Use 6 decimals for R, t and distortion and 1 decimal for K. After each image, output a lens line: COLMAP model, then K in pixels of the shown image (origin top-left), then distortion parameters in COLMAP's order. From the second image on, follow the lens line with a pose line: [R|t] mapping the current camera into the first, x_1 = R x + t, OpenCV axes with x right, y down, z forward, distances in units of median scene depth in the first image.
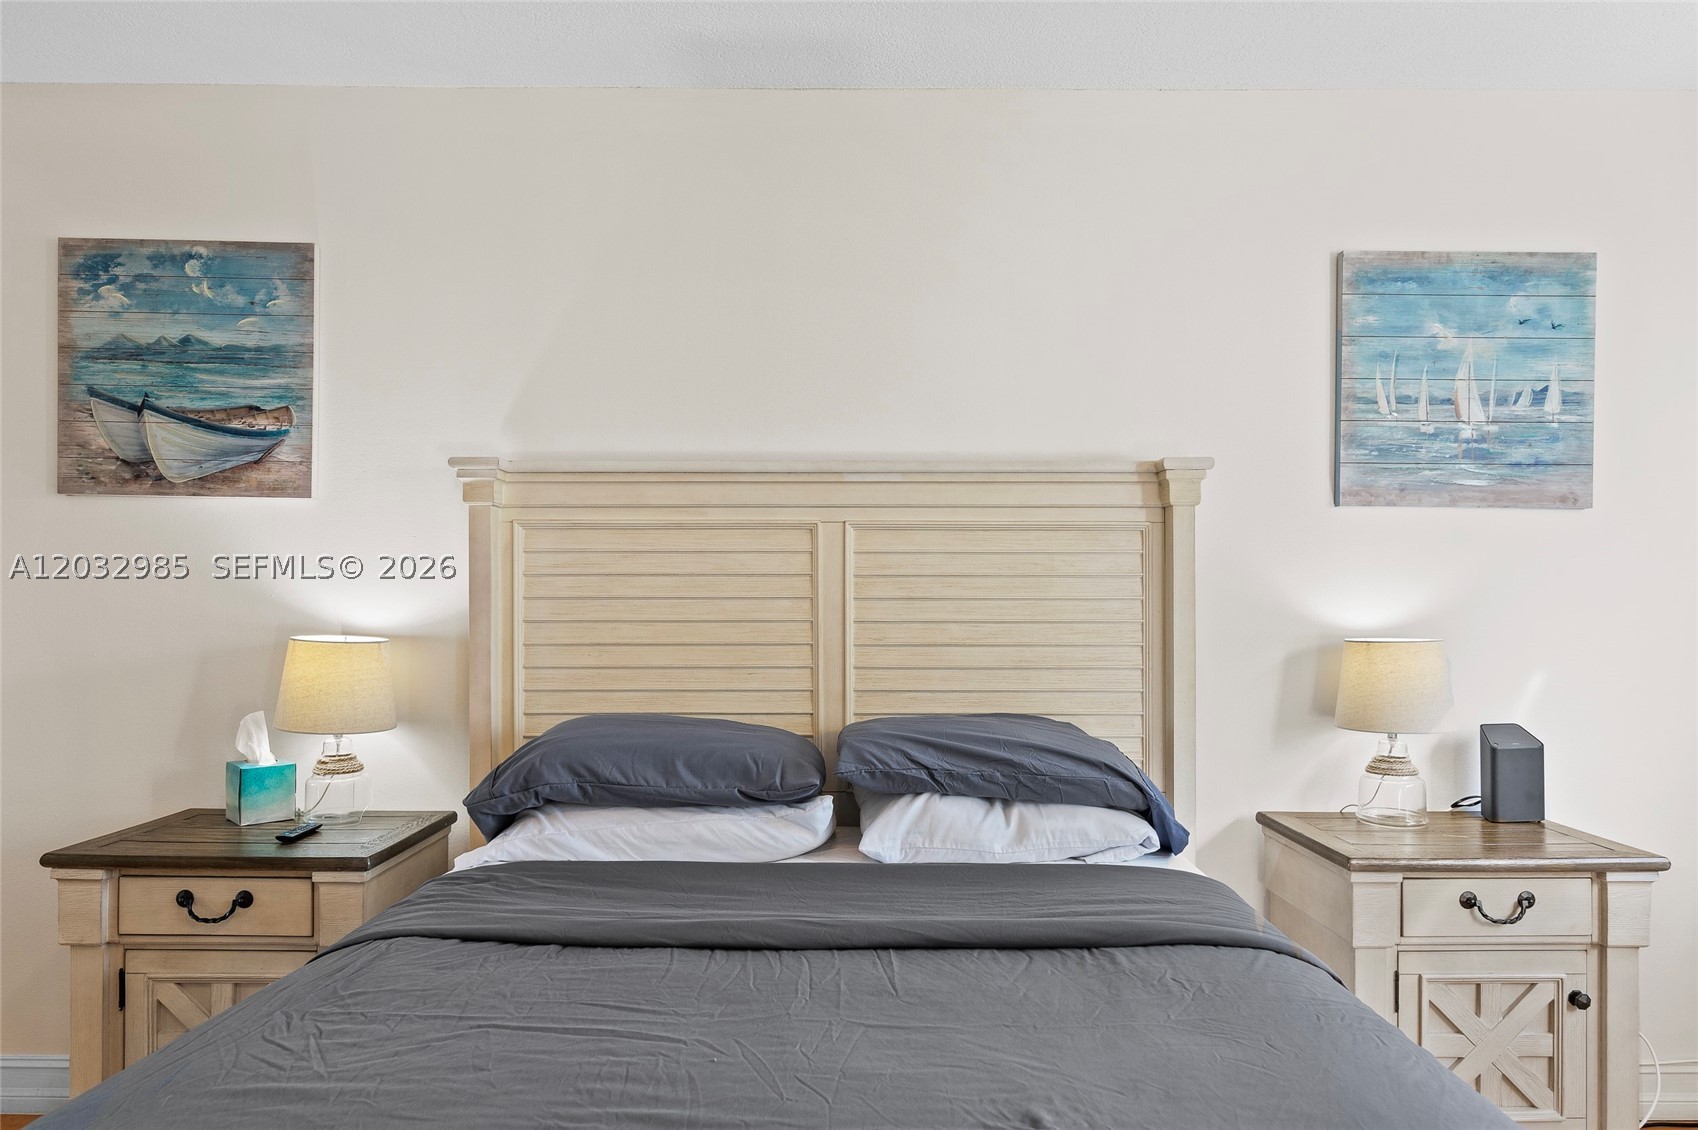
lens RADIAL K [[1081.5, 0, 855.9], [0, 1081.5, 595.4], [0, 0, 1]] dist [0.000666, 0.003720]
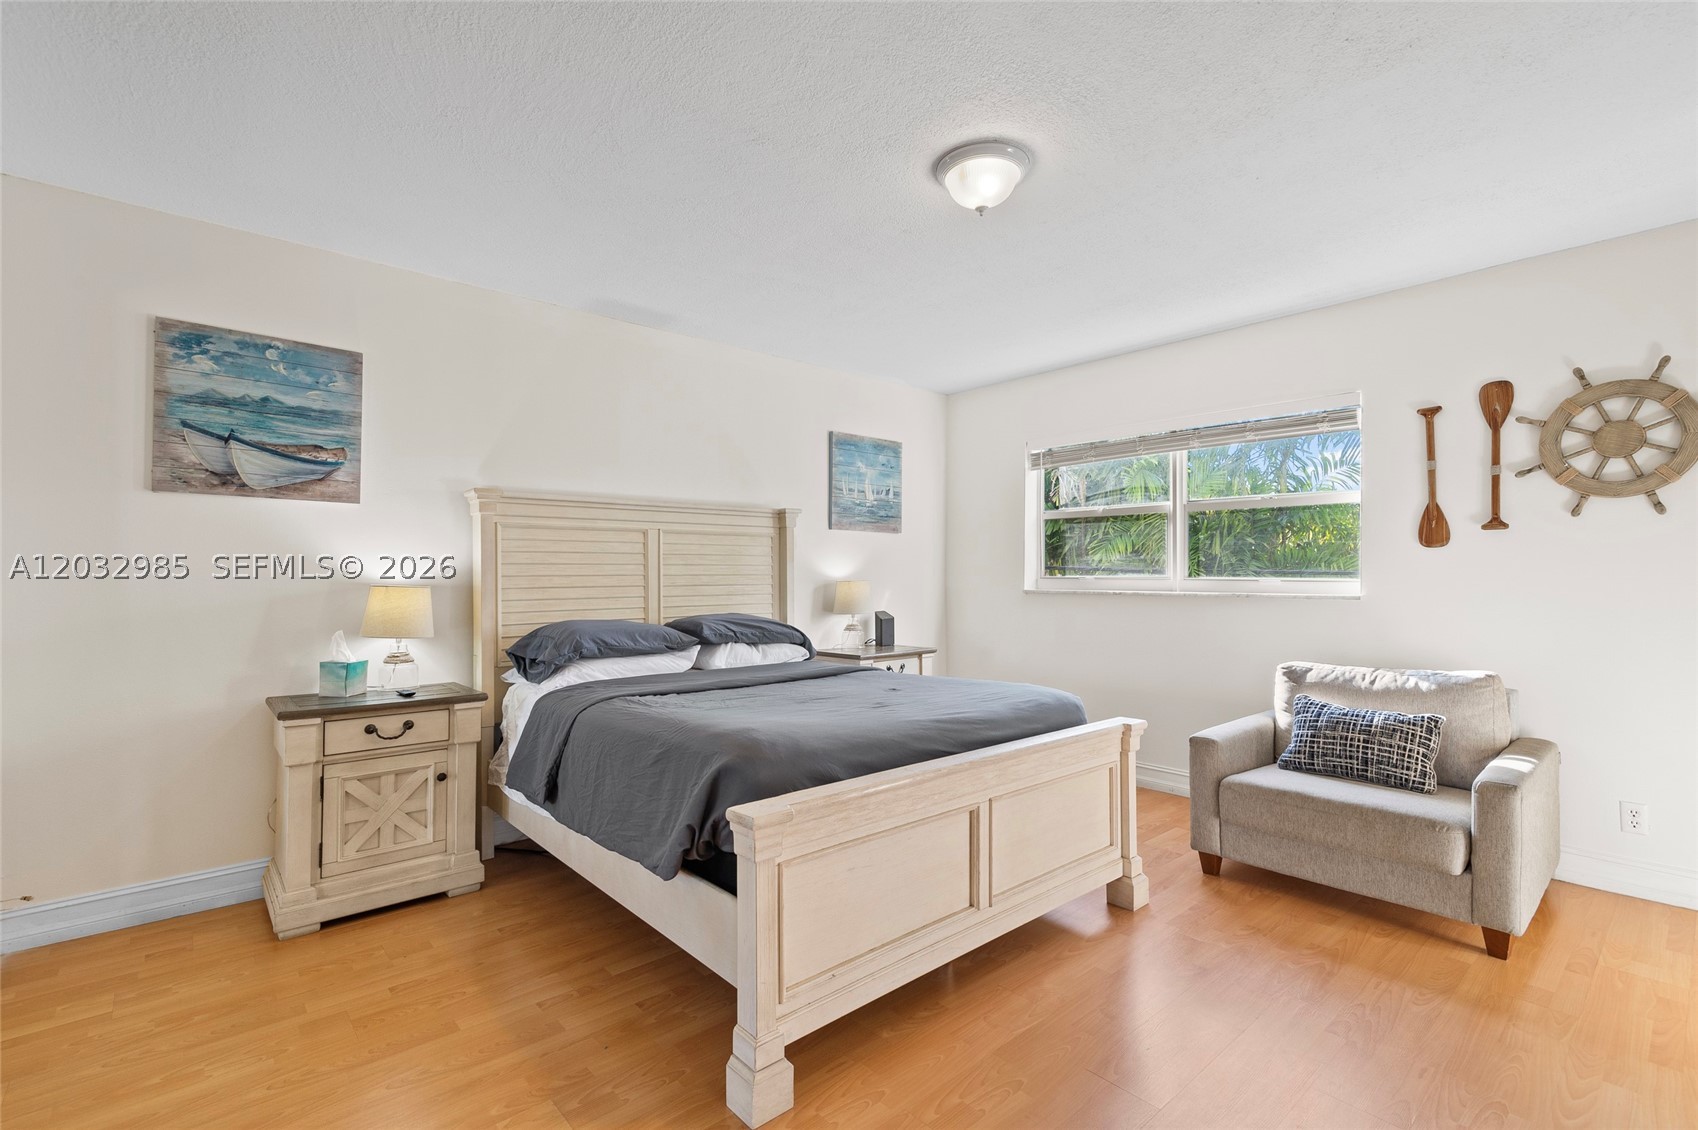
lens RADIAL K [[780.4, 0, 856.5], [0, 780.4, 566.0], [0, 0, 1]] dist [0.016667, -0.000417]
pose [[0.747344, 0.002297, 0.664434, -0.750380], [0.003369, 0.999968, -0.007247, 0.018494], [-0.664429, 0.007654, 0.747312, -0.432830]]
